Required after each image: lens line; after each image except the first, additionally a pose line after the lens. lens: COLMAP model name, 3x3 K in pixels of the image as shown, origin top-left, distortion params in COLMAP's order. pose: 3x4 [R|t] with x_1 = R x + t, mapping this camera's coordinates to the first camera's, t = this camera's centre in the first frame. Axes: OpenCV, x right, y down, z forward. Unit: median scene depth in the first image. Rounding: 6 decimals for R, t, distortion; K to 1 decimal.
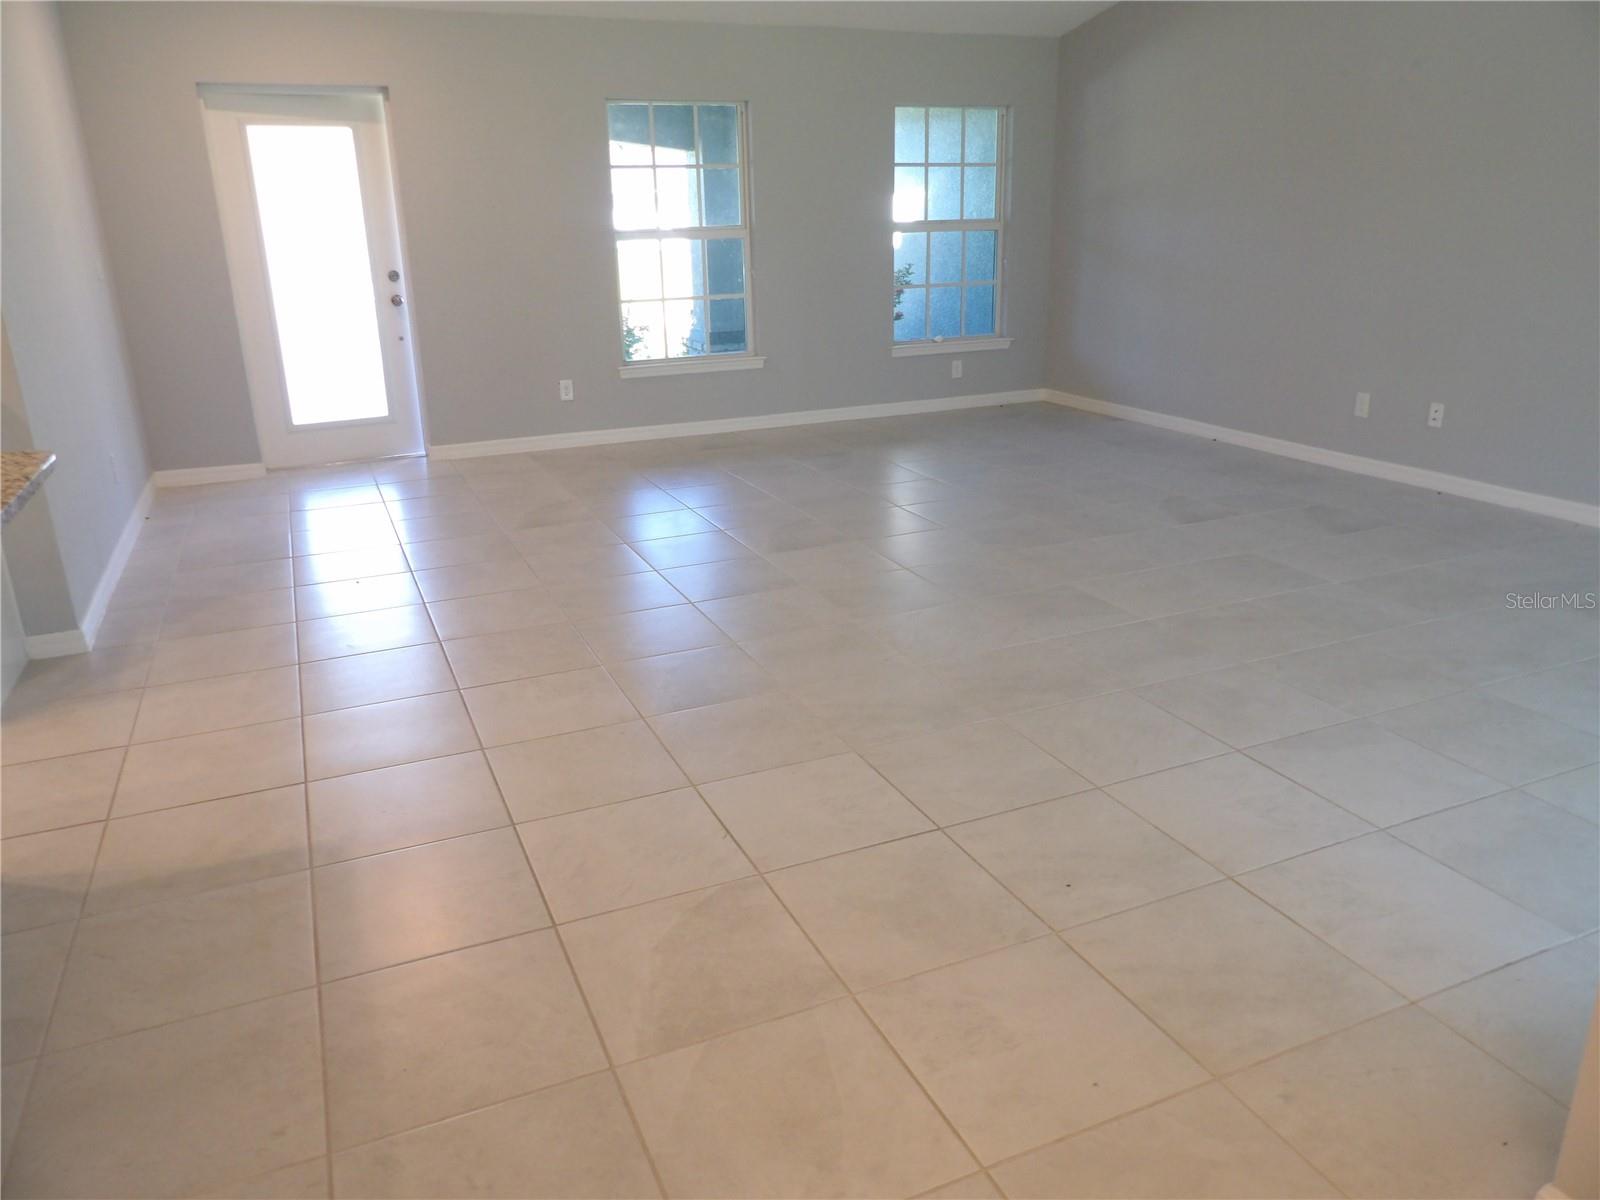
lens RADIAL K [[1146.7, 0, 800.3], [0, 1146.7, 597.5], [0, 0, 1]] dist [-0.036811, 0.043977]
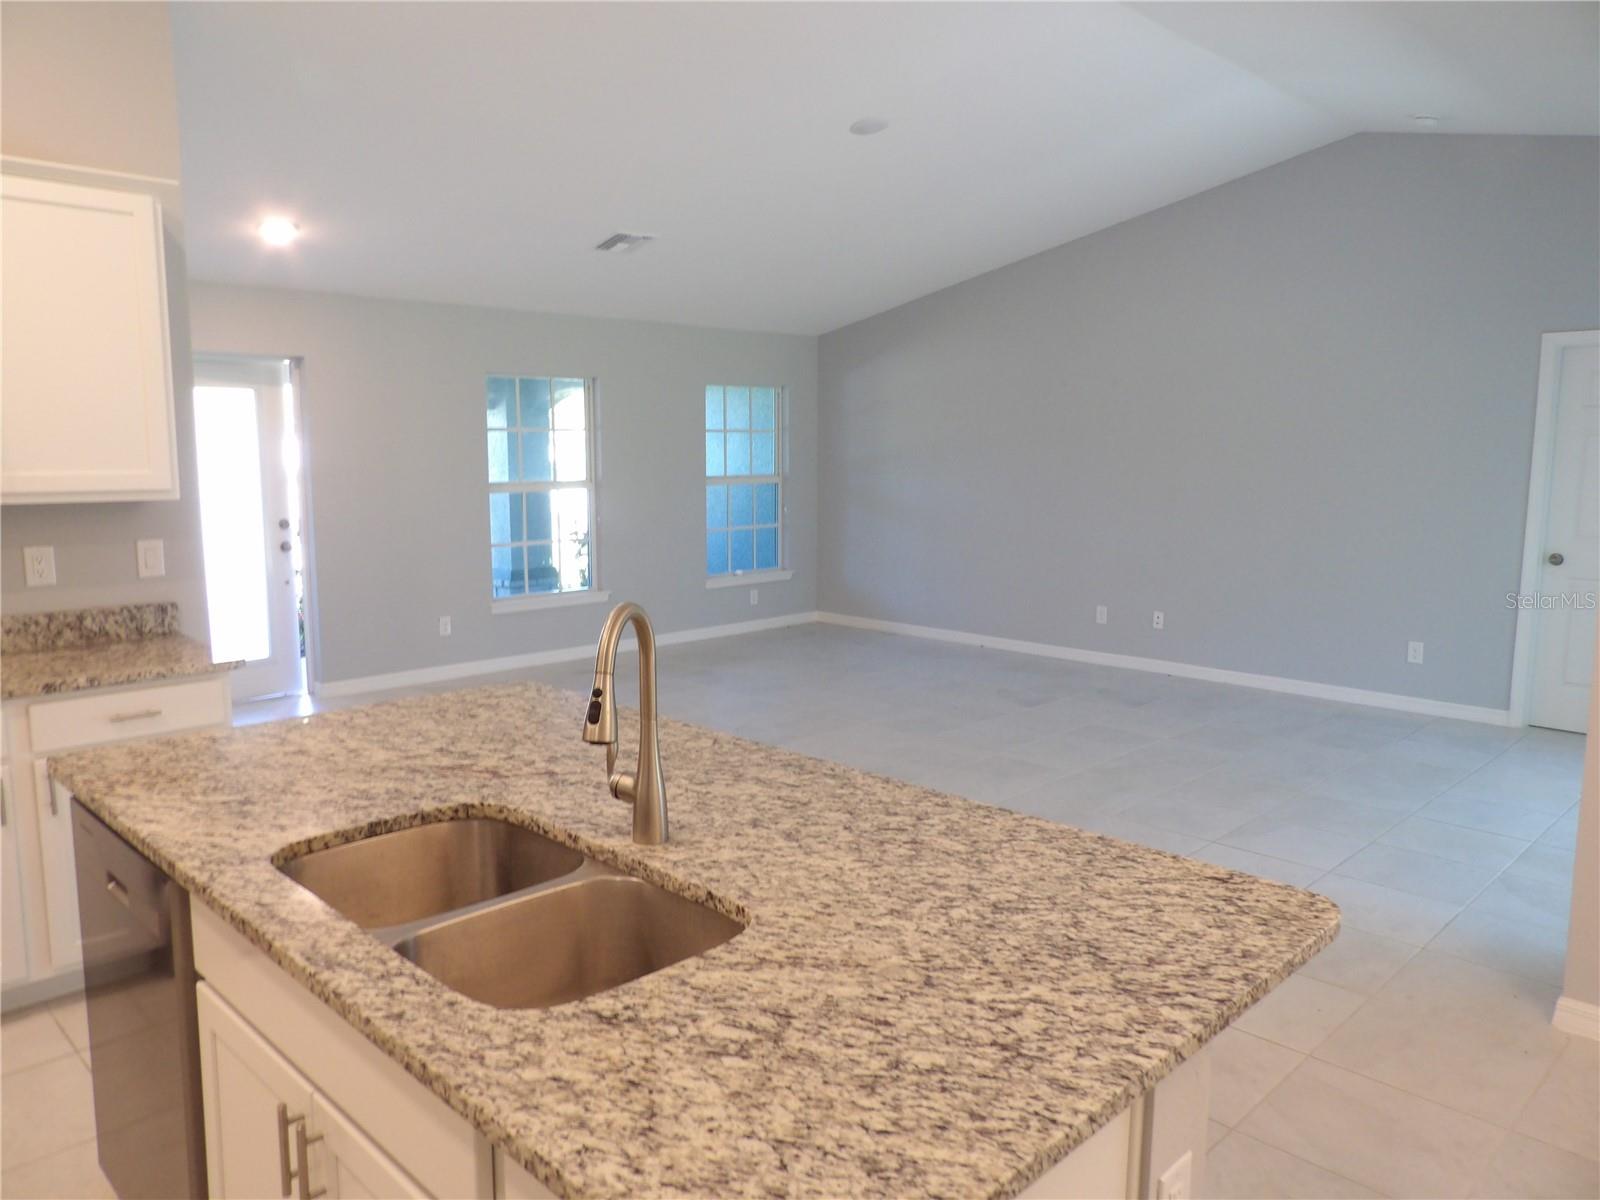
lens RADIAL K [[1146.7, 0, 804.4], [0, 1146.7, 602.6], [0, 0, 1]] dist [-0.036811, 0.043977]
pose [[0.930593, -0.027780, 0.364999, -0.261498], [0.095771, 0.980862, -0.169523, 0.010940], [-0.353304, 0.192713, 0.915444, -0.100686]]
